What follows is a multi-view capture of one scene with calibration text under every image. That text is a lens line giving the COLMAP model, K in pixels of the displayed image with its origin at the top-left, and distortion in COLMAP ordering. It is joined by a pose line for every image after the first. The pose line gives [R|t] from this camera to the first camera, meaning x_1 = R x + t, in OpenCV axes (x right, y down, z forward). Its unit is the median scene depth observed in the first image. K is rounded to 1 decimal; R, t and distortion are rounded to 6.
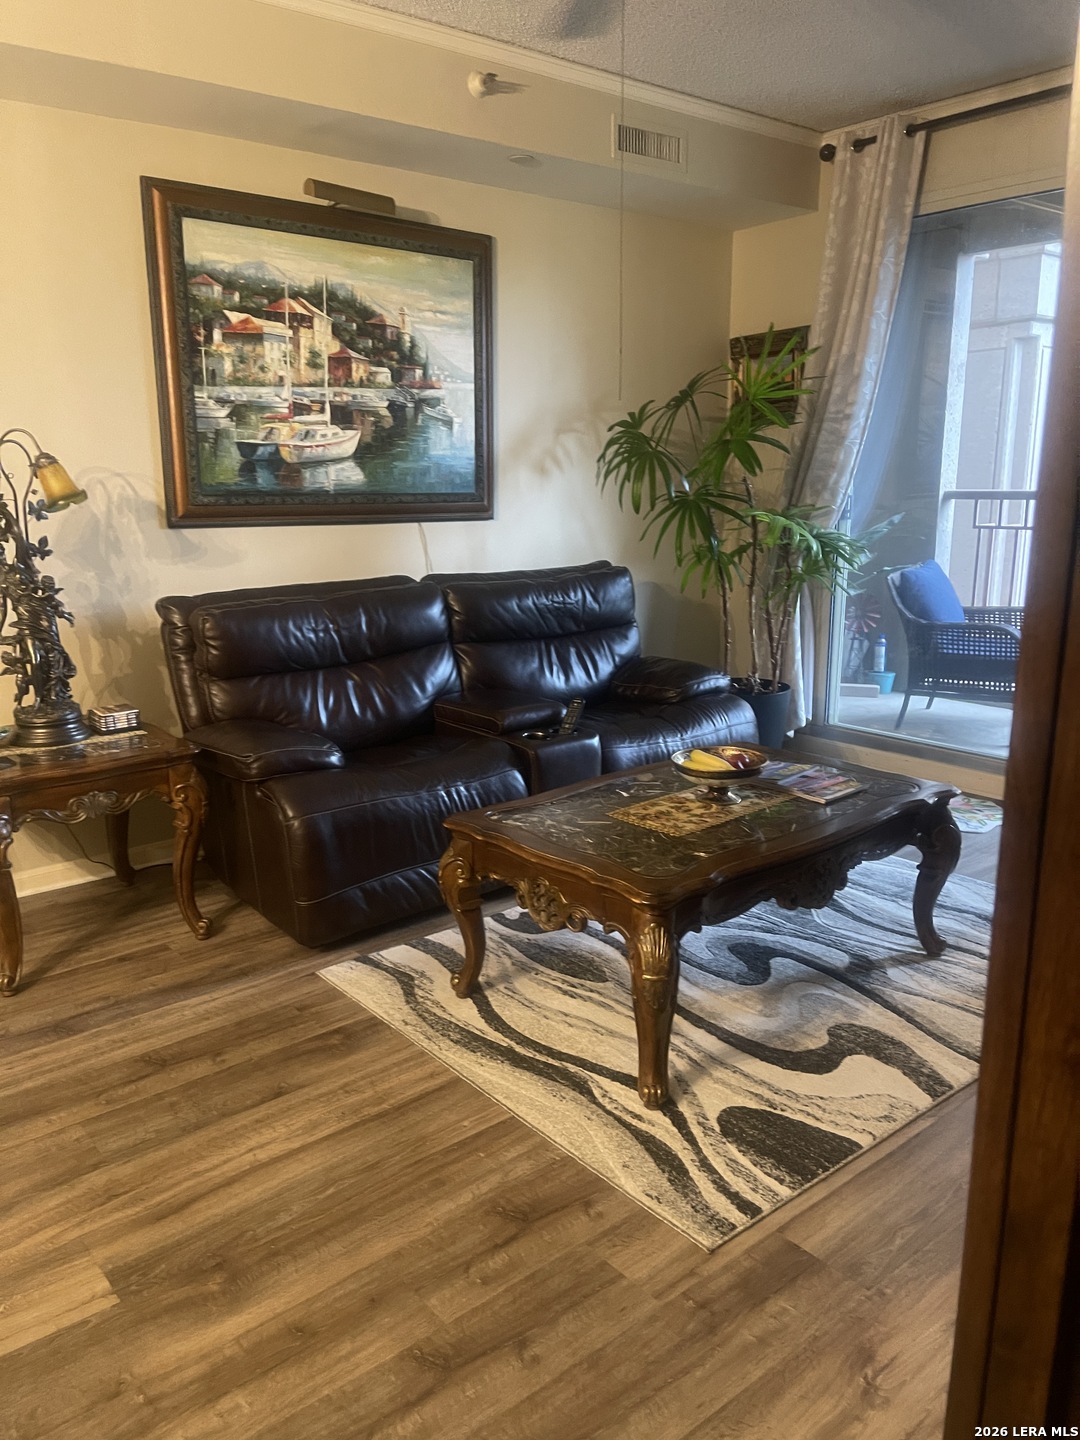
lens RADIAL K [[1089.5, 0, 536.1], [0, 1089.5, 728.2], [0, 0, 1]] dist [0.067301, -0.095727]
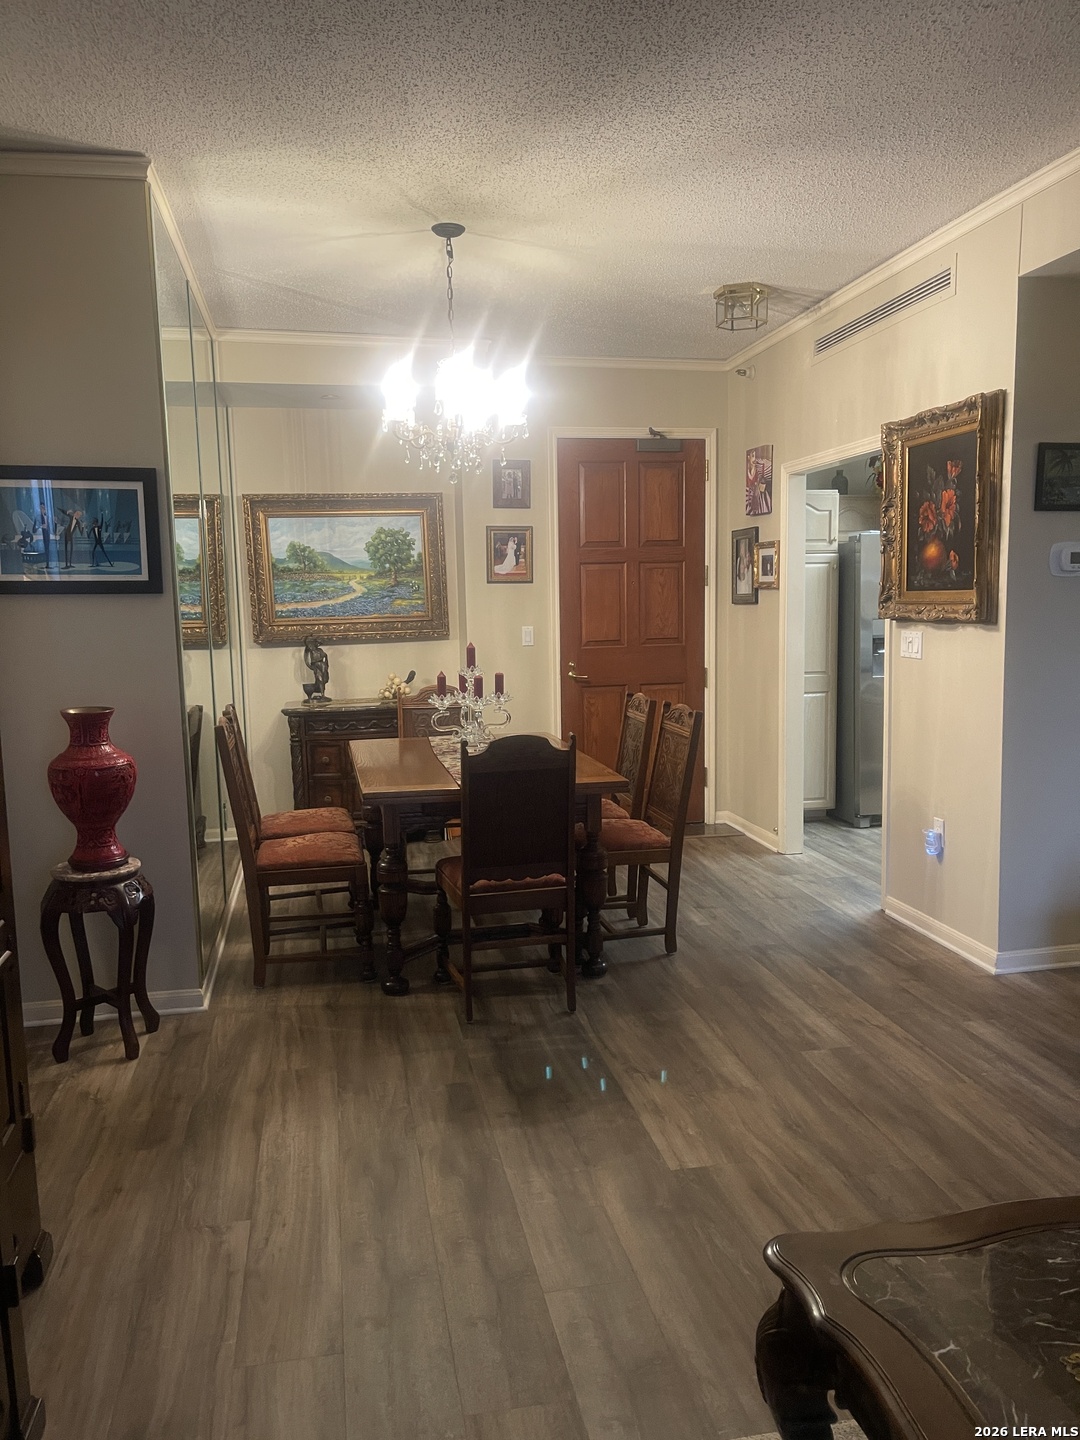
lens RADIAL K [[1089.5, 0, 546.1], [0, 1089.5, 733.3], [0, 0, 1]] dist [0.067301, -0.095727]
pose [[-0.467220, 0.132996, -0.874081, 0.640899], [-0.178865, 0.953962, 0.240758, -0.250719], [0.865860, 0.268830, -0.421921, 0.951816]]
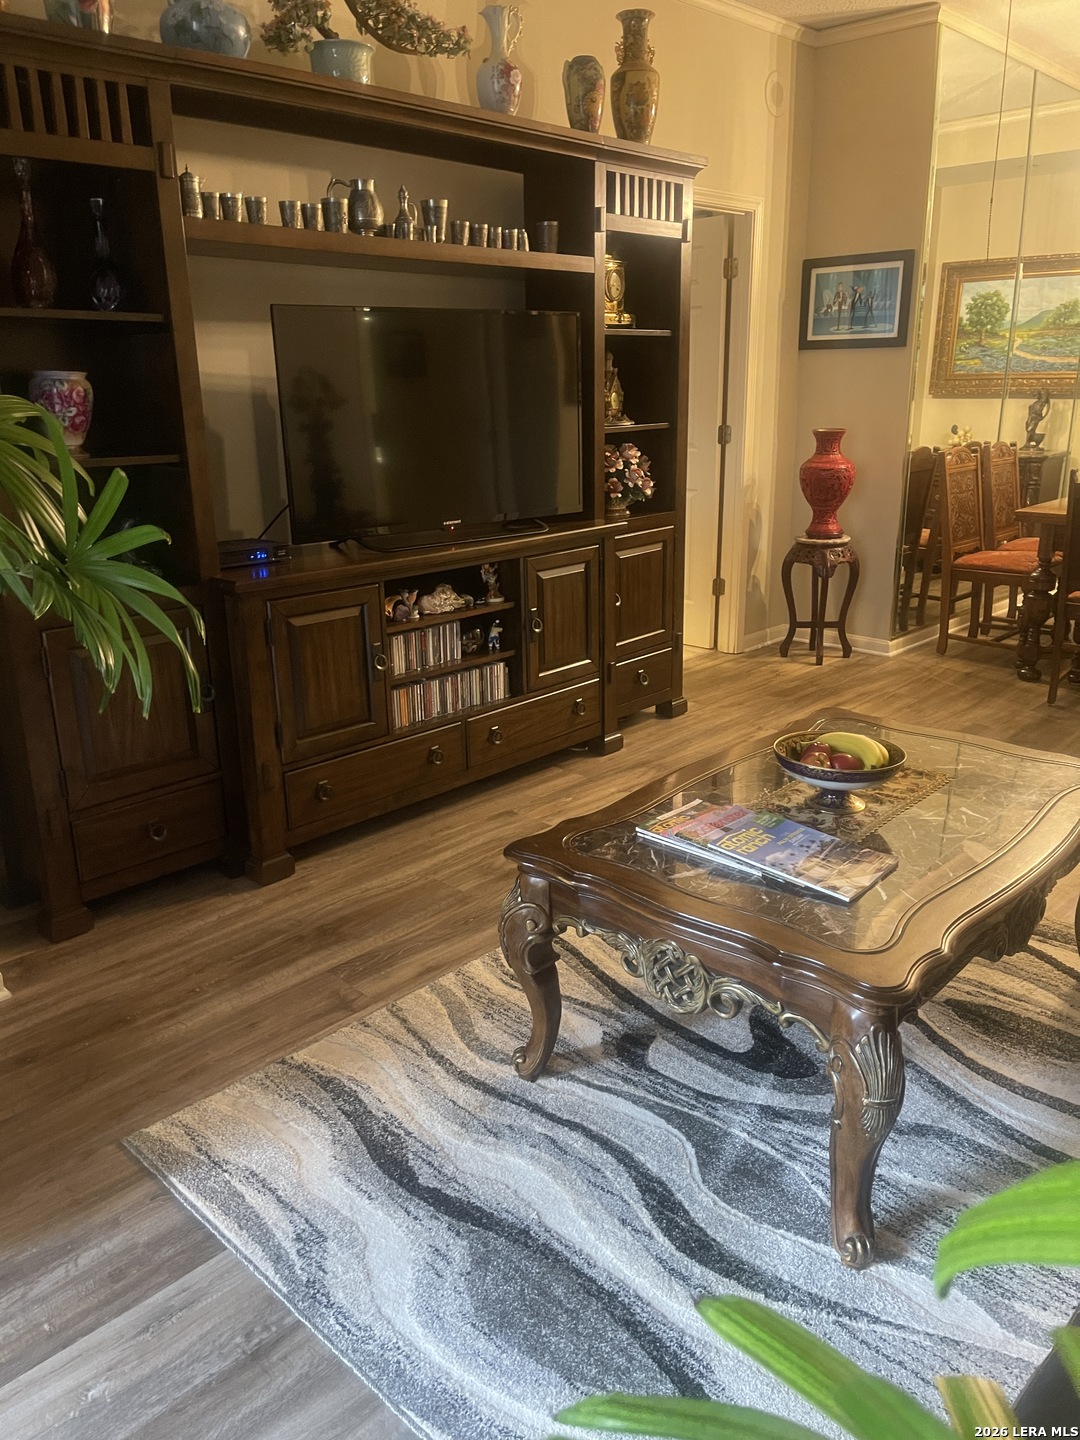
lens RADIAL K [[1089.5, 0, 521.0], [0, 1089.5, 730.0], [0, 0, 1]] dist [0.067301, -0.095727]
pose [[-0.994194, 0.062529, -0.087572, 0.504135], [0.008457, 0.856721, 0.515710, -0.420834], [0.107272, 0.511975, -0.852276, 1.804728]]
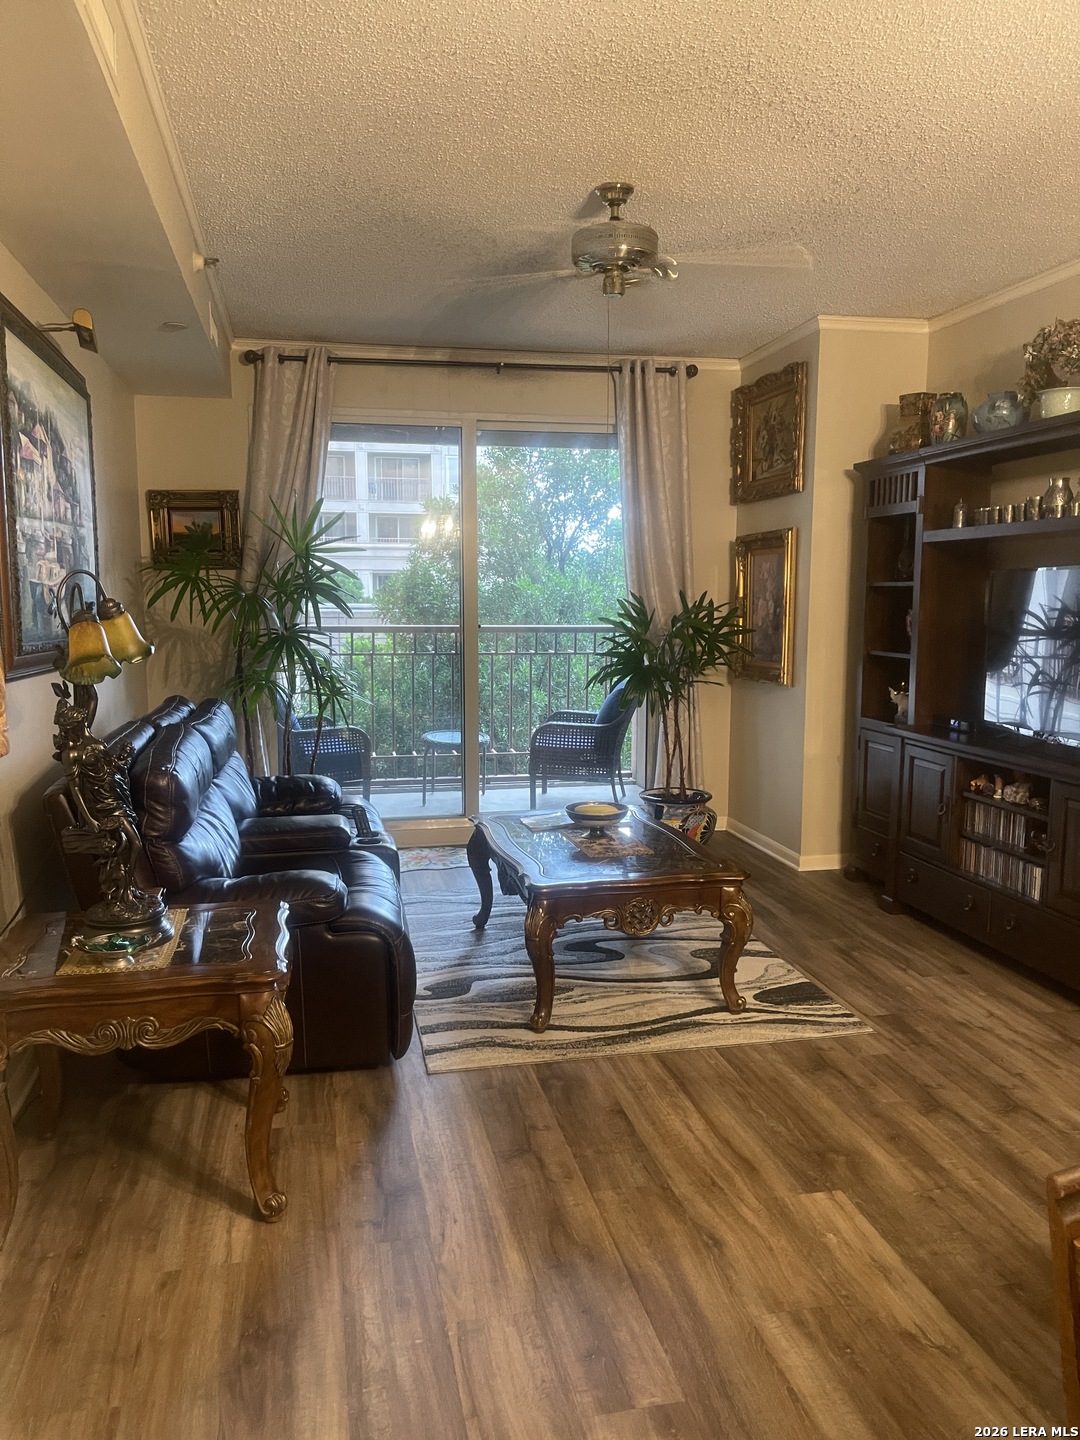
lens RADIAL K [[1089.5, 0, 544.7], [0, 1089.5, 717.1], [0, 0, 1]] dist [0.067301, -0.095727]
pose [[0.453897, -0.087095, 0.886788, -1.283697], [0.197071, 0.980379, -0.004583, -0.110304], [-0.868988, 0.176840, 0.462154, 0.408420]]
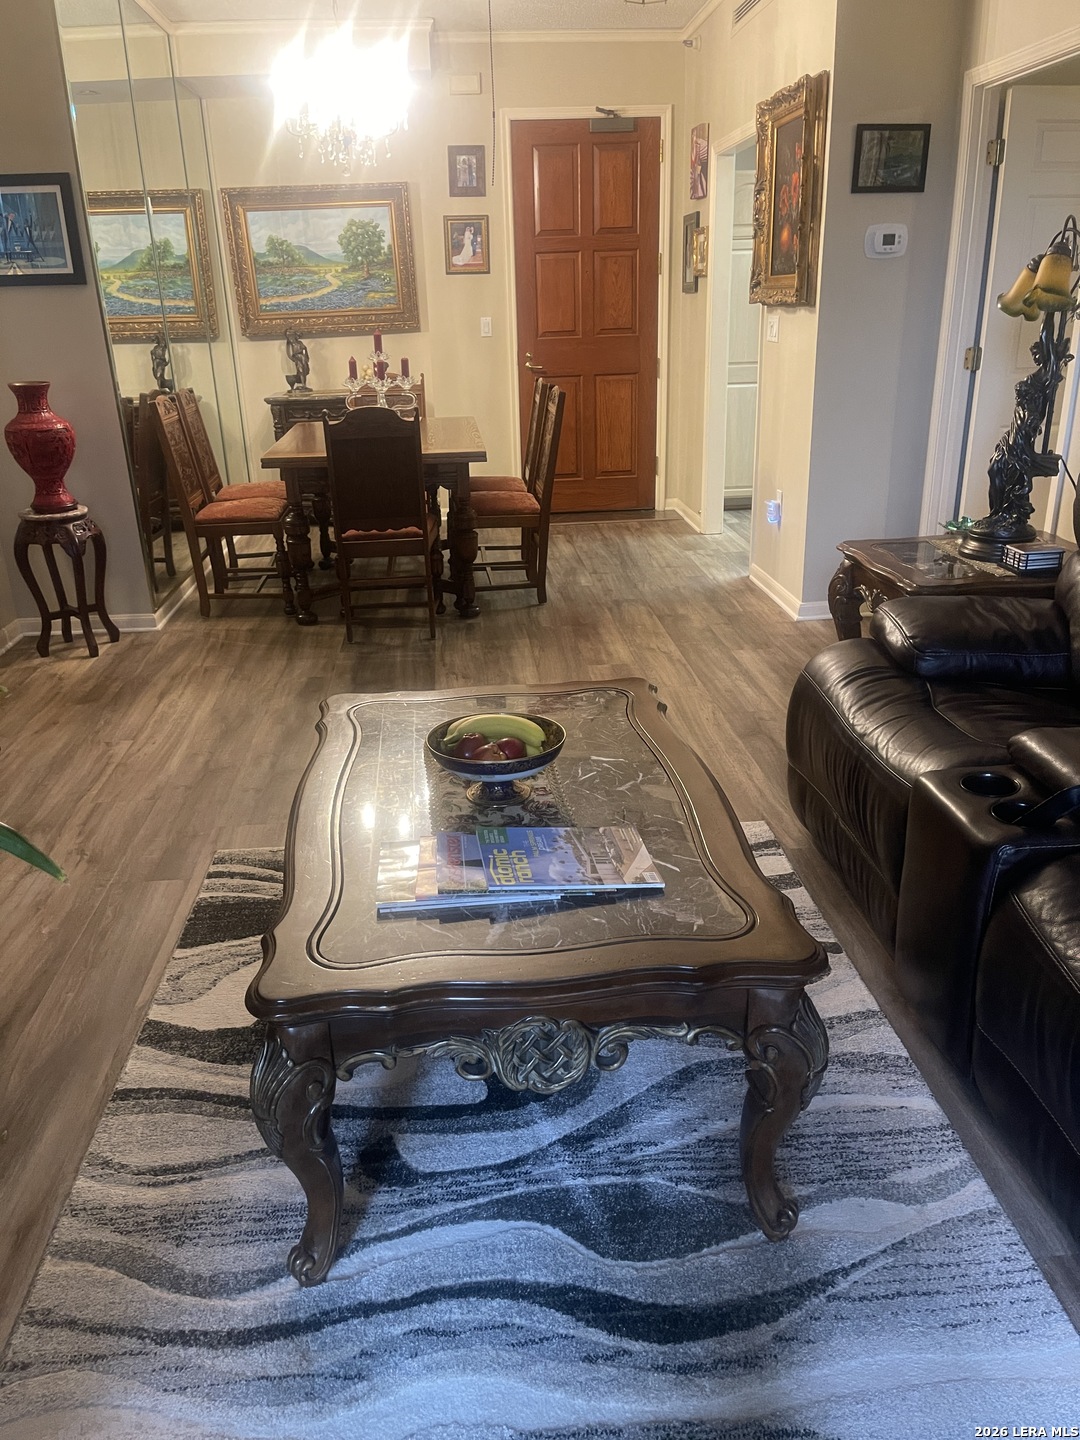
lens RADIAL K [[1089.5, 0, 532.7], [0, 1089.5, 737.4], [0, 0, 1]] dist [0.067301, -0.095727]
pose [[-0.572231, 0.333390, -0.749268, 0.738450], [-0.151176, 0.855098, 0.495936, -0.347256], [0.806038, 0.397062, -0.438913, 1.472045]]
